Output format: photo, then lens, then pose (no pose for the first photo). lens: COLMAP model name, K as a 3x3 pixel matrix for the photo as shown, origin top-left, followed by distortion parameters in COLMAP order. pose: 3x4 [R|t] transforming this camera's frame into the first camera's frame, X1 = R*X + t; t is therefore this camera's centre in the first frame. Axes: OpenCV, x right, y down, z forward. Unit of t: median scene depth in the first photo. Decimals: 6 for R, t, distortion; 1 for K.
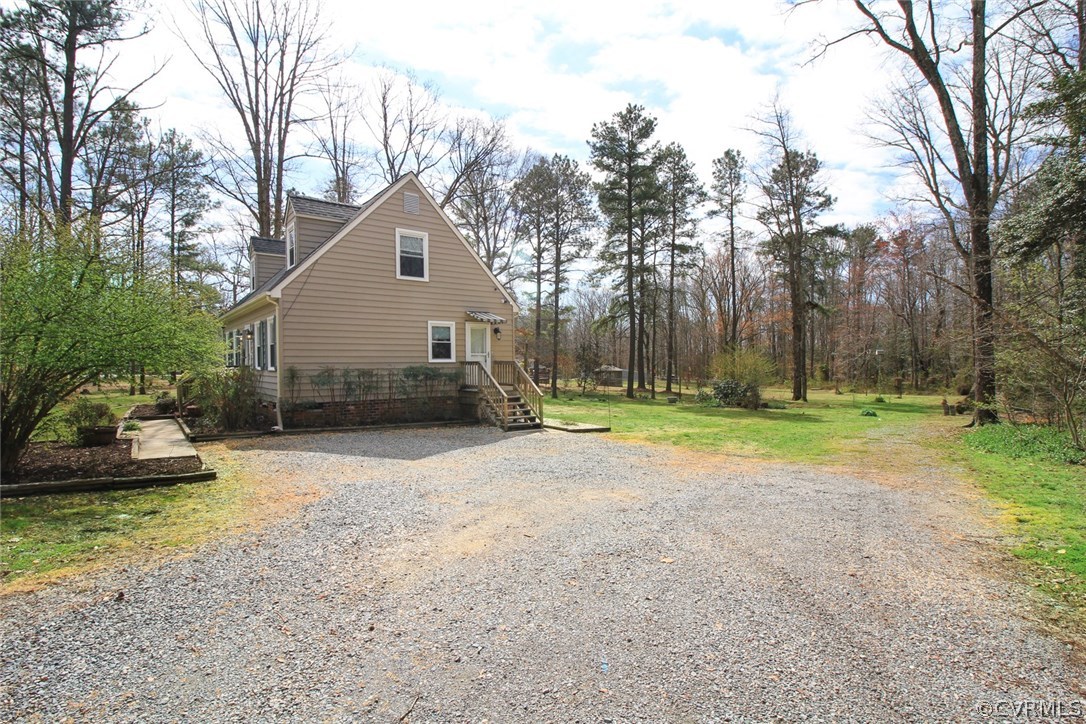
lens RADIAL K [[520.6, 0, 540.5], [0, 520.6, 354.2], [0, 0, 1]] dist [0.001771, -0.014829]
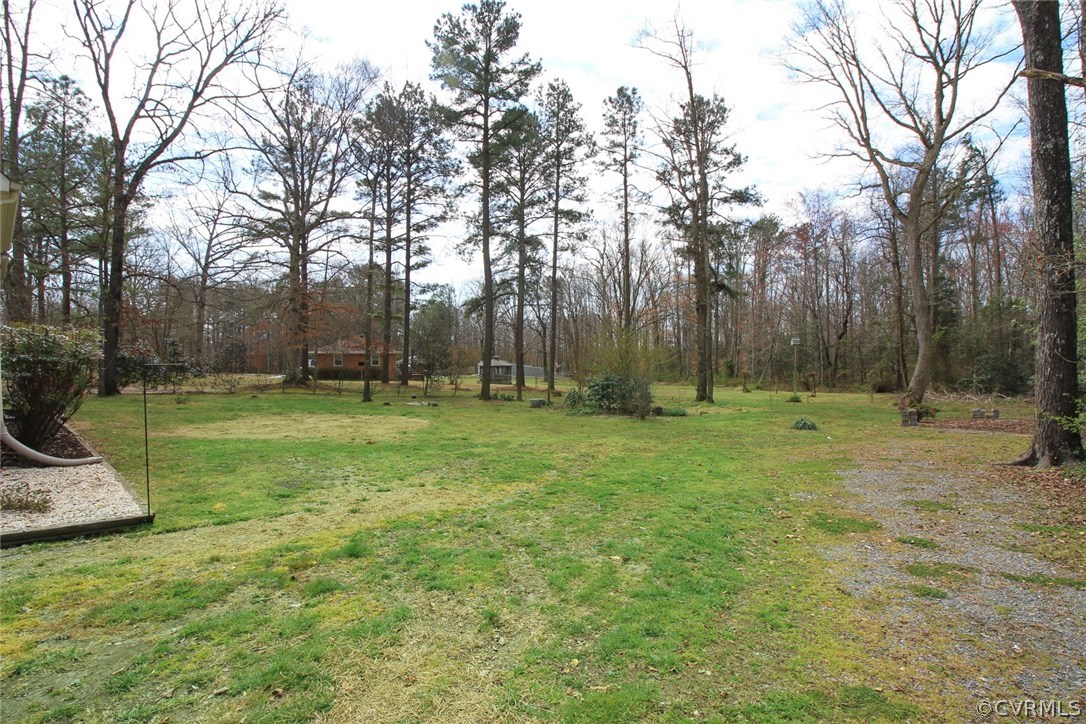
lens RADIAL K [[520.6, 0, 540.5], [0, 520.6, 354.2], [0, 0, 1]] dist [0.001771, -0.014829]
pose [[0.987494, 0.003075, 0.157625, 0.110306], [-0.003739, 0.999985, 0.003915, 0.013072], [-0.157611, -0.004455, 0.987491, 0.223754]]
